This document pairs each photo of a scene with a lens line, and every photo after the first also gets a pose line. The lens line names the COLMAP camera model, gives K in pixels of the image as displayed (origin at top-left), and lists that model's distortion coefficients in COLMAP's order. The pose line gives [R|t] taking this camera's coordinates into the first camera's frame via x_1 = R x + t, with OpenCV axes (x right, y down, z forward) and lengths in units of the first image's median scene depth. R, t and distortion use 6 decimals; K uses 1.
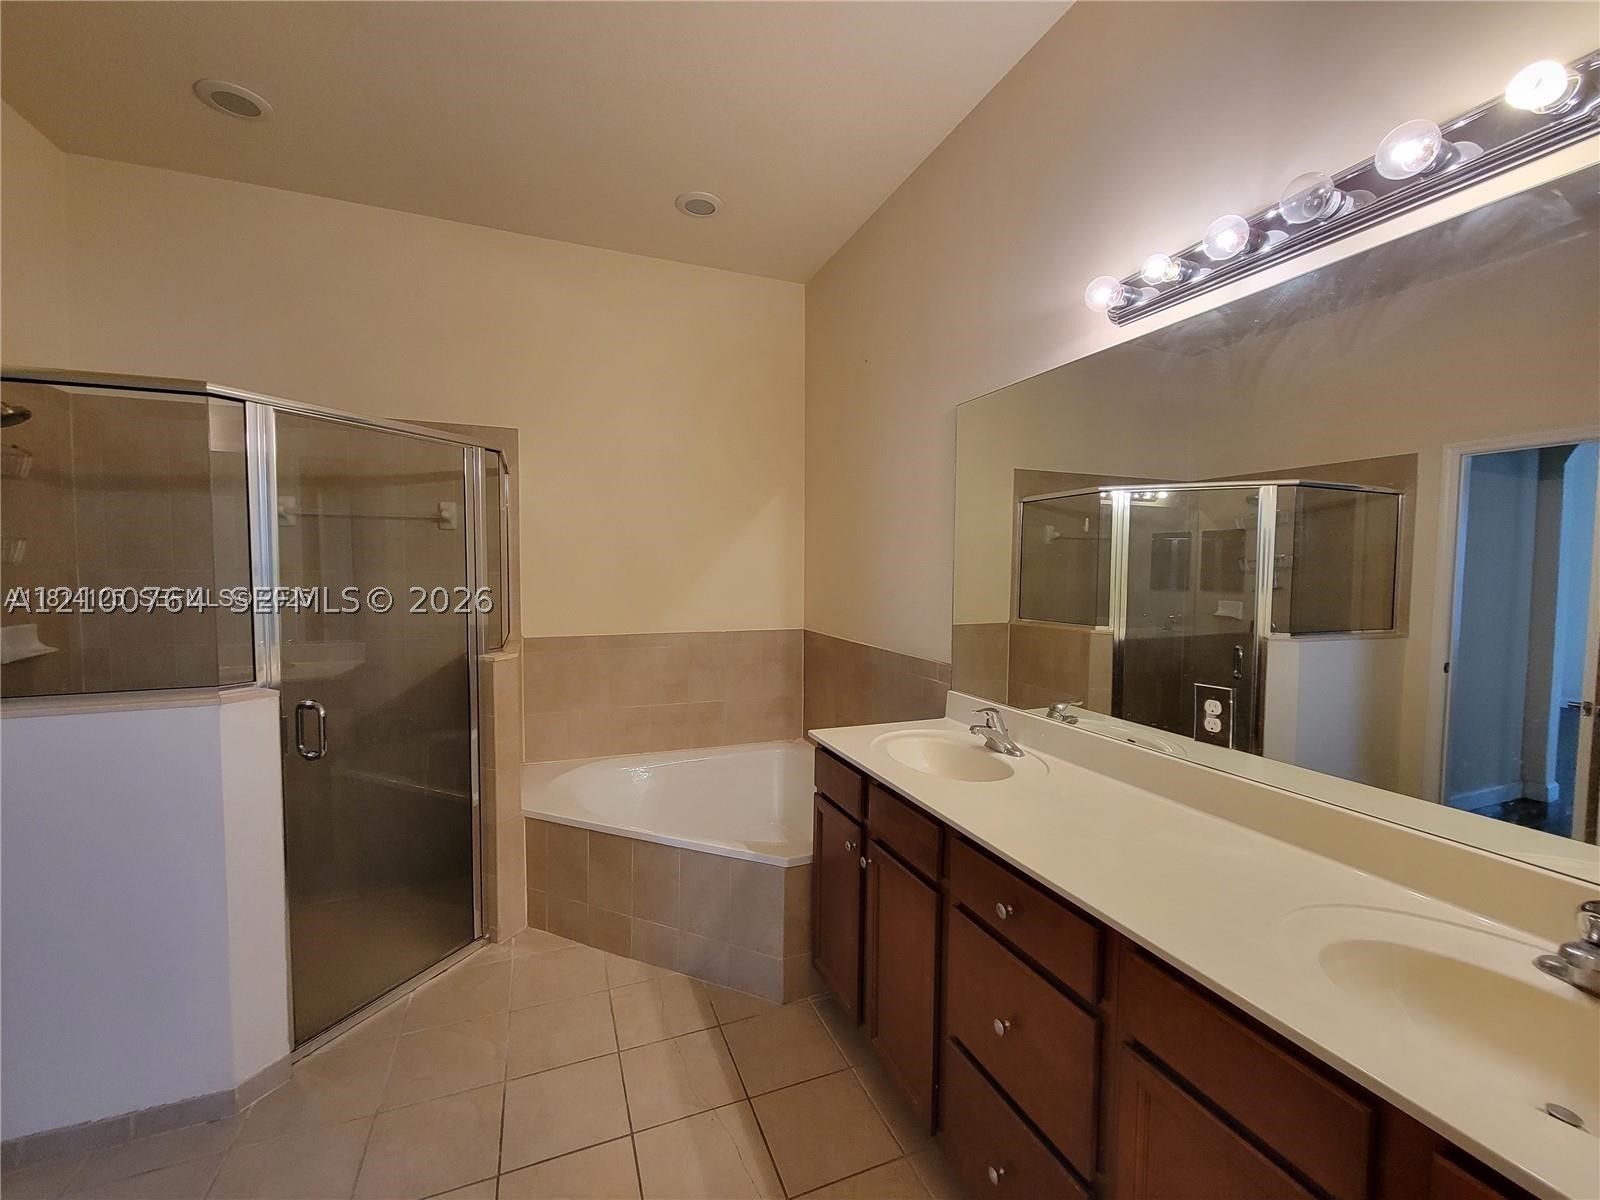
lens RADIAL K [[656.5, 0, 816.3], [0, 656.5, 599.4], [0, 0, 1]] dist [-0.001035, -0.000305]
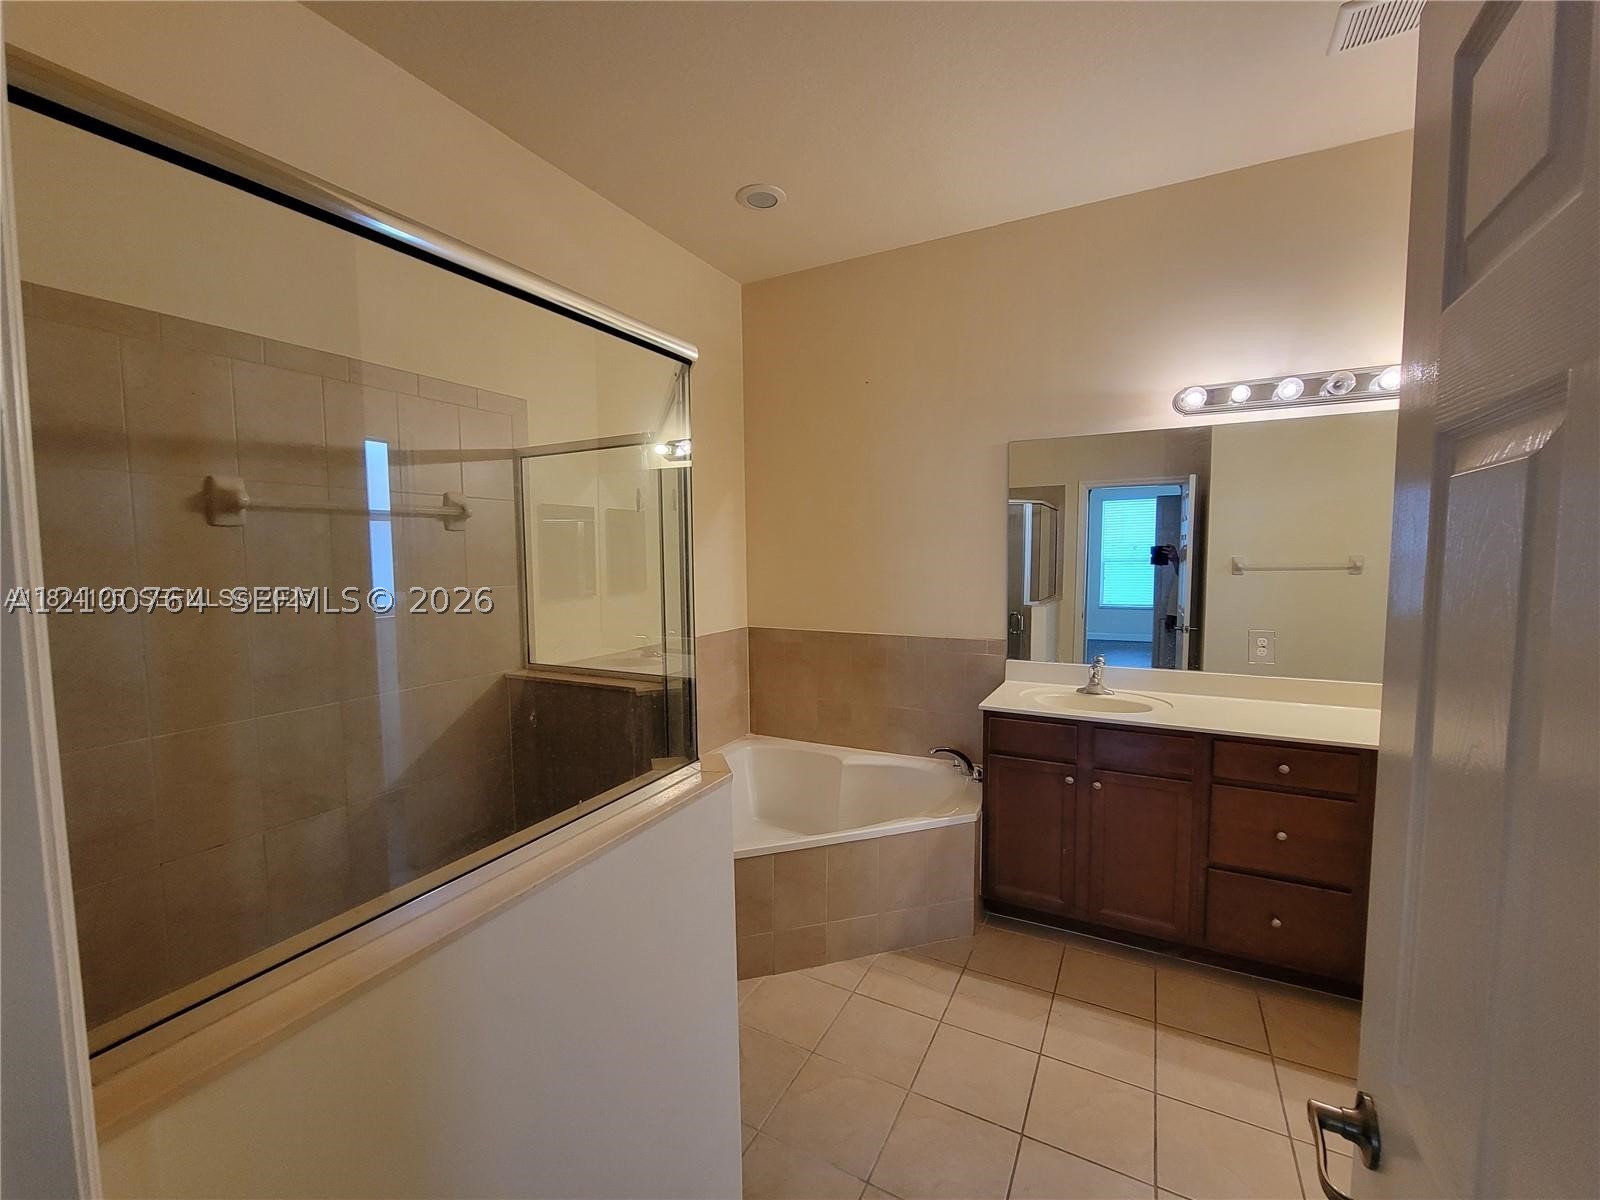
lens RADIAL K [[656.5, 0, 810.3], [0, 656.5, 594.5], [0, 0, 1]] dist [-0.001035, -0.000305]
pose [[0.779908, -0.061392, 0.622877, -0.809913], [0.049036, 0.998112, 0.036978, -0.052540], [-0.623971, 0.001704, 0.781446, 0.202945]]
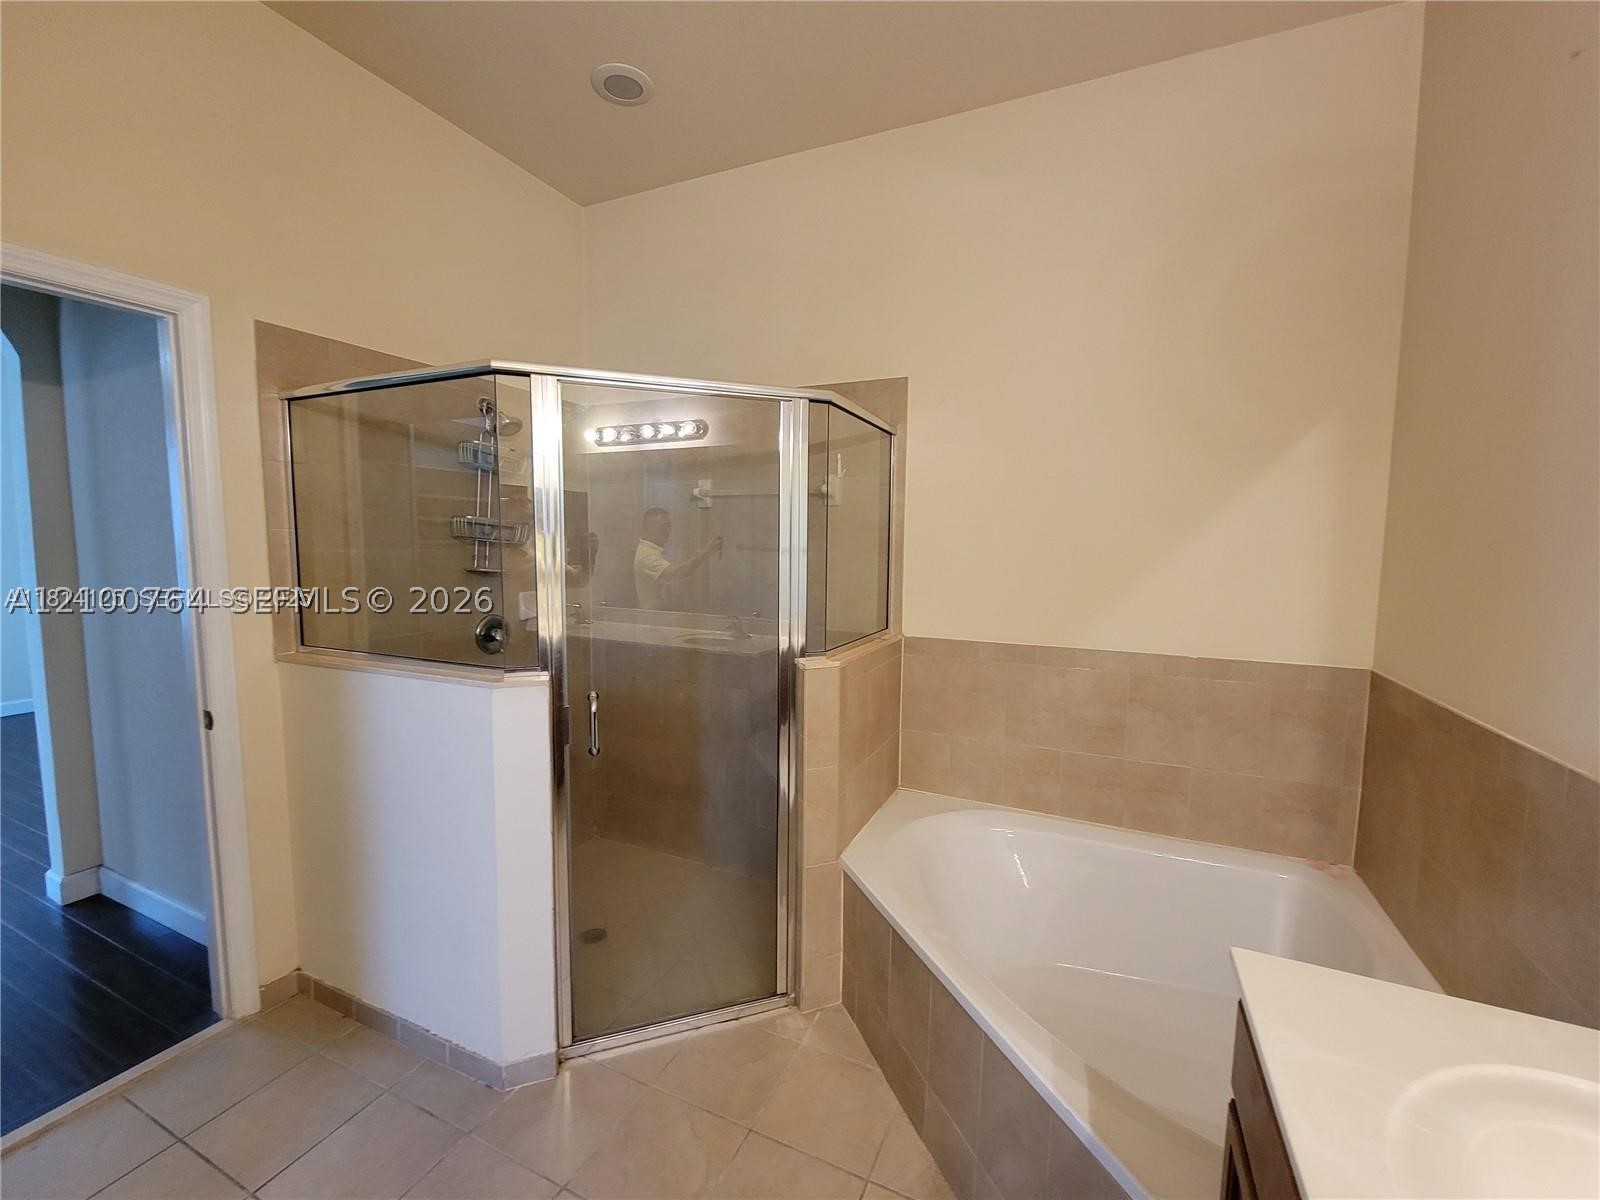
lens RADIAL K [[656.5, 0, 809.0], [0, 656.5, 599.3], [0, 0, 1]] dist [-0.001035, -0.000305]
pose [[0.679405, 0.068212, -0.730586, 0.079288], [-0.044407, 0.997667, 0.051852, -0.029037], [0.732419, -0.002785, 0.680849, 0.420687]]
